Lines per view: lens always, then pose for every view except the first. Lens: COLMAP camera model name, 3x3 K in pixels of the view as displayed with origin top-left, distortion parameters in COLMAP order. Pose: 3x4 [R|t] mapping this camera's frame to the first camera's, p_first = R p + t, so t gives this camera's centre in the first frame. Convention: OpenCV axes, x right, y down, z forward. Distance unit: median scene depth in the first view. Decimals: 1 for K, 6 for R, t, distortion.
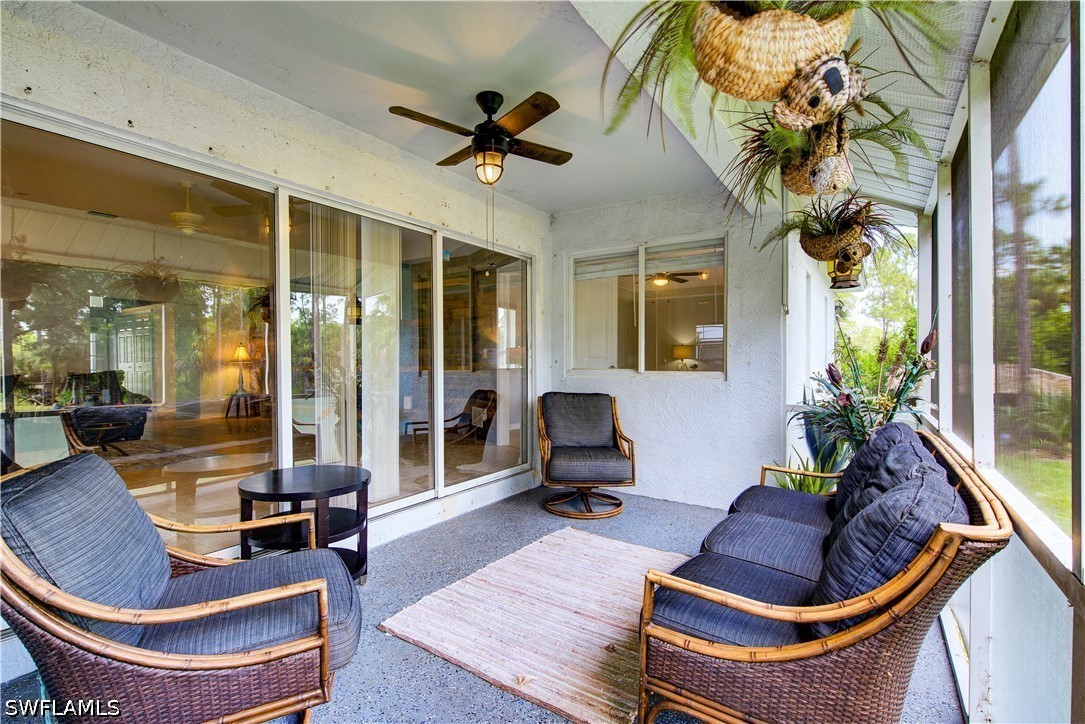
lens RADIAL K [[503.6, 0, 538.6], [0, 503.6, 363.7], [0, 0, 1]] dist [-0.001176, 0.000048]
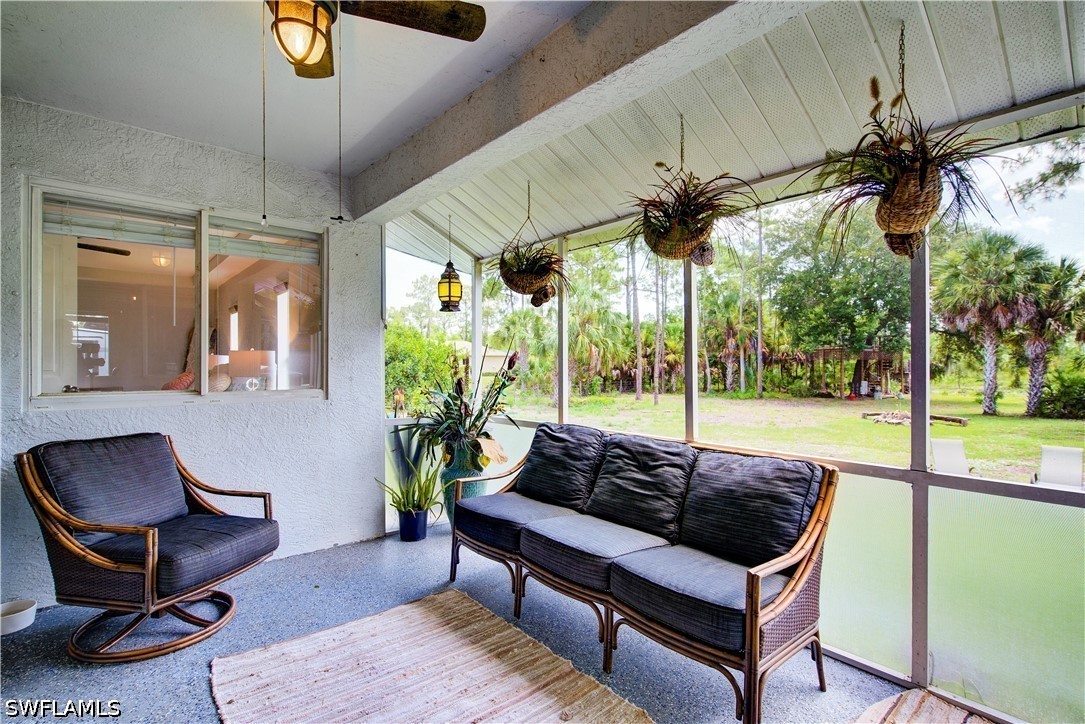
lens RADIAL K [[503.6, 0, 536.8], [0, 503.6, 366.9], [0, 0, 1]] dist [-0.001176, 0.000048]
pose [[0.280525, -0.003243, 0.959841, -0.356790], [0.006185, 0.999980, 0.001571, -0.021069], [-0.959827, 0.005496, 0.280539, 0.403803]]
